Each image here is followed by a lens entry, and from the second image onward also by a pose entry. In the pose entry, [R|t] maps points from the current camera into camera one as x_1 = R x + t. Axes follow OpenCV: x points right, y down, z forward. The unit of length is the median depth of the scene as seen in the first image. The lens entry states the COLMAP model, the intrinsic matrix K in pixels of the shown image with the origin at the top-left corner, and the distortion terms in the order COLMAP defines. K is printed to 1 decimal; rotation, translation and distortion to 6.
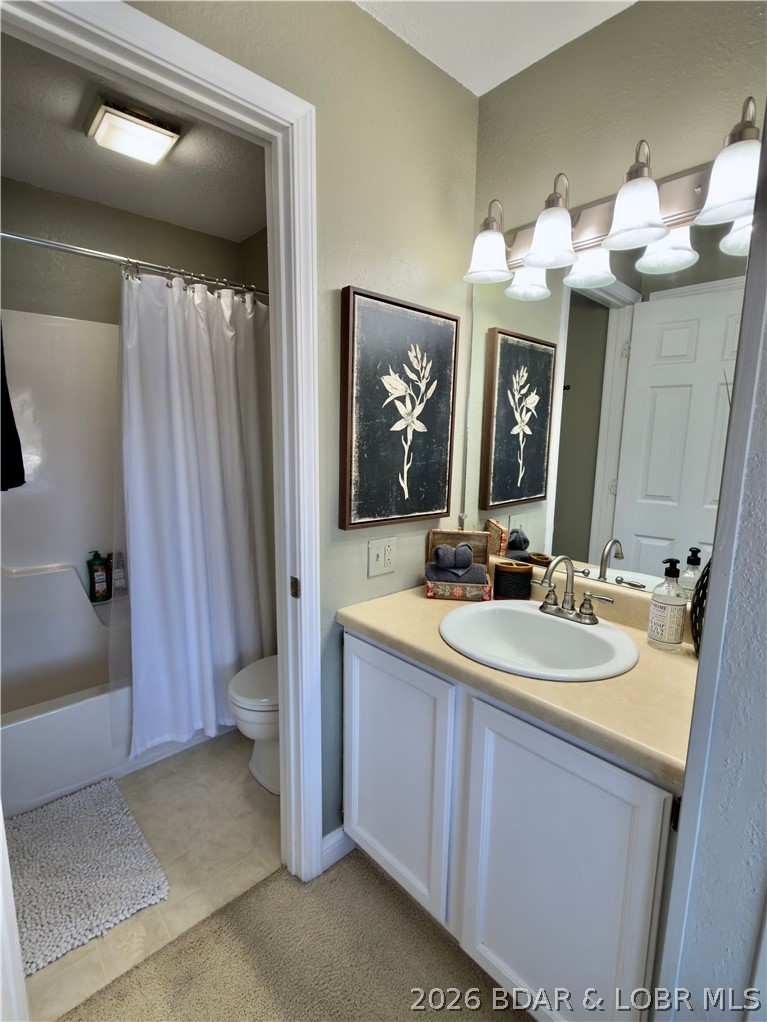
lens RADIAL K [[486.0, 0, 386.7], [0, 486.0, 508.2], [0, 0, 1]] dist [-0.001019, 0.000313]
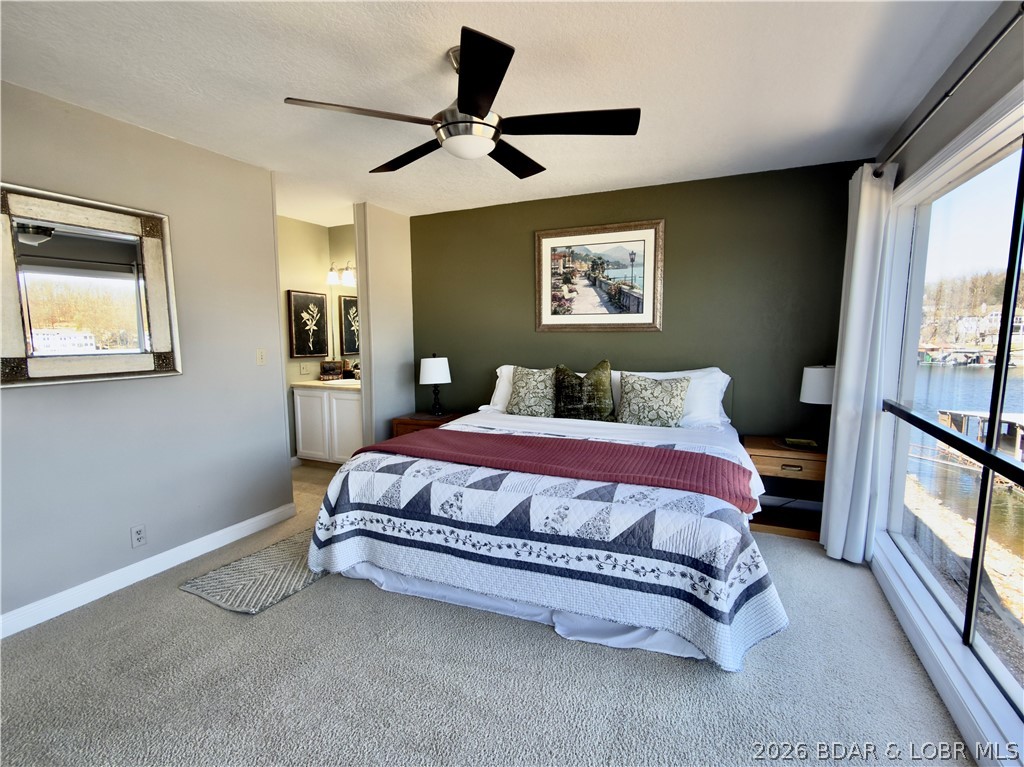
lens RADIAL K [[487.0, 0, 512.8], [0, 487.0, 385.0], [0, 0, 1]] dist [-0.001019, 0.000313]
pose [[0.925981, -0.062209, 0.372411, 0.053254], [0.078610, 0.996484, -0.029002, 0.384069], [-0.369297, 0.056130, 0.927615, -2.317142]]
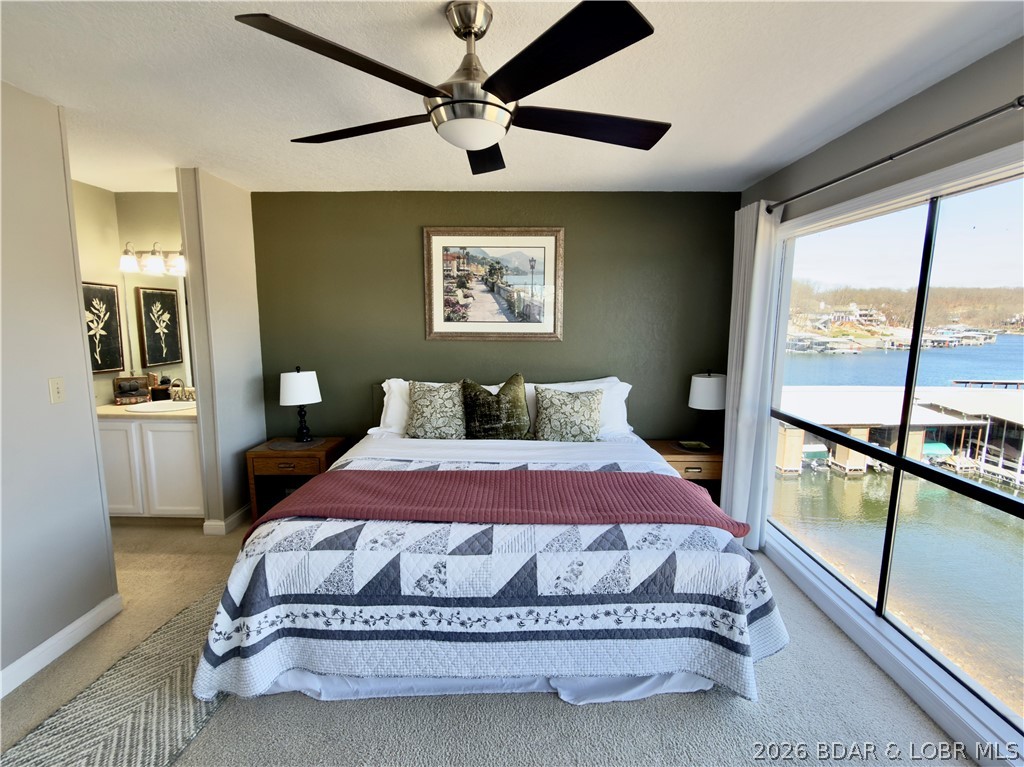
lens RADIAL K [[487.0, 0, 512.5], [0, 487.0, 385.0], [0, 0, 1]] dist [-0.001019, 0.000313]
pose [[0.698158, -0.109068, 0.707587, -0.222881], [0.116526, 0.992460, 0.038006, 0.208708], [-0.706397, 0.055918, 0.705604, -1.886032]]
